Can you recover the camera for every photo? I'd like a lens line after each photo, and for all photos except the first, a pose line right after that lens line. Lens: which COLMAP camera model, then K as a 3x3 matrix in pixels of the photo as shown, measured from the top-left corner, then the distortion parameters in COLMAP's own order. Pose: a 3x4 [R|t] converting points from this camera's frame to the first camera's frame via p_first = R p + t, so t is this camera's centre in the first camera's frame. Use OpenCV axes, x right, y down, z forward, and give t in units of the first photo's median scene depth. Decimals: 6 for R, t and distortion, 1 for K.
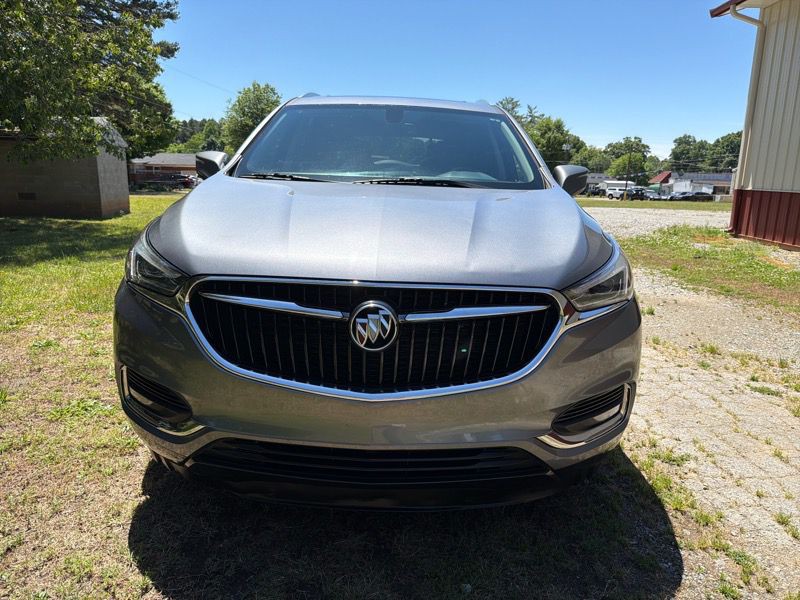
lens RADIAL K [[579.5, 0, 403.2], [0, 579.5, 306.1], [0, 0, 1]] dist [0.004230, -0.018702]
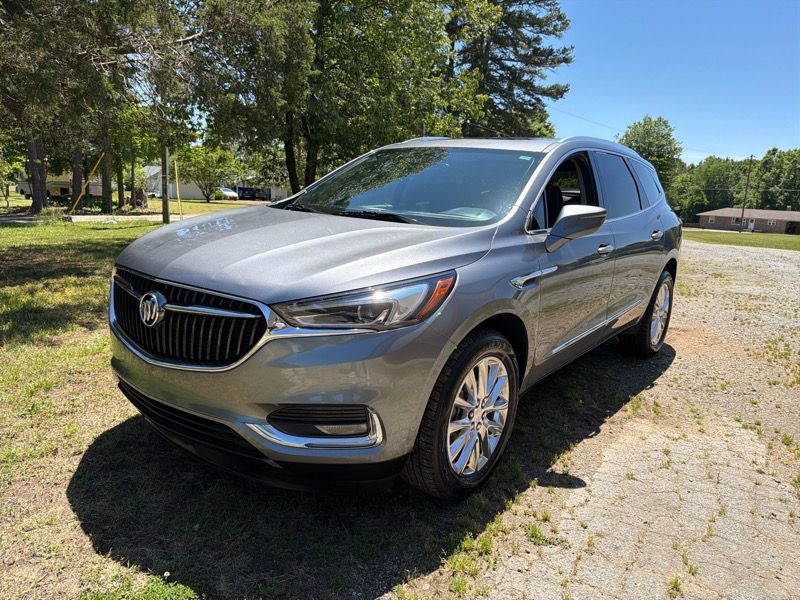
lens RADIAL K [[579.5, 0, 396.1], [0, 579.5, 313.4], [0, 0, 1]] dist [-0.007631, -0.006597]
pose [[0.775278, 0.141372, -0.615595, 0.845304], [-0.168029, 0.985672, 0.014747, -0.050232], [0.608860, 0.092005, 0.787925, 0.156933]]
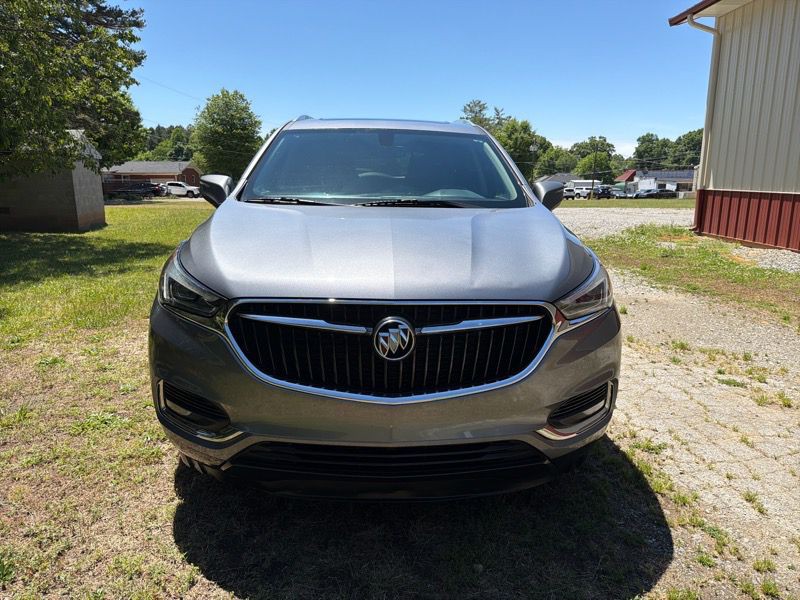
lens RADIAL K [[579.5, 0, 403.2], [0, 579.5, 306.1], [0, 0, 1]] dist [0.004230, -0.018702]
pose [[0.998550, -0.028164, 0.045877, -0.055068], [0.028351, 0.999592, -0.003425, -0.017125], [-0.045762, 0.004721, 0.998941, -0.090740]]
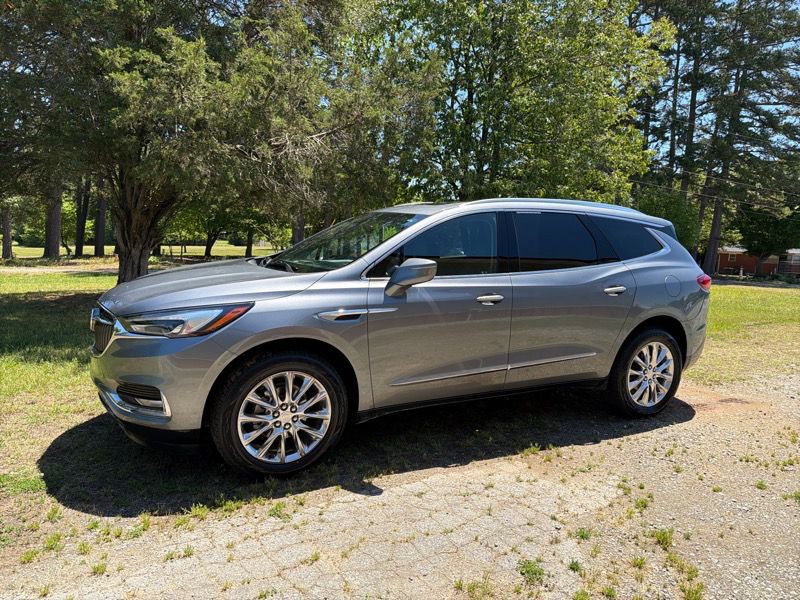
lens RADIAL K [[583.6, 0, 397.6], [0, 583.6, 304.1], [0, 0, 1]] dist [0.003260, -0.017189]
pose [[0.420068, 0.091072, -0.902911, 1.657977], [-0.229308, 0.973317, -0.008509, -0.182612], [0.878044, 0.210619, 0.429743, 0.679367]]
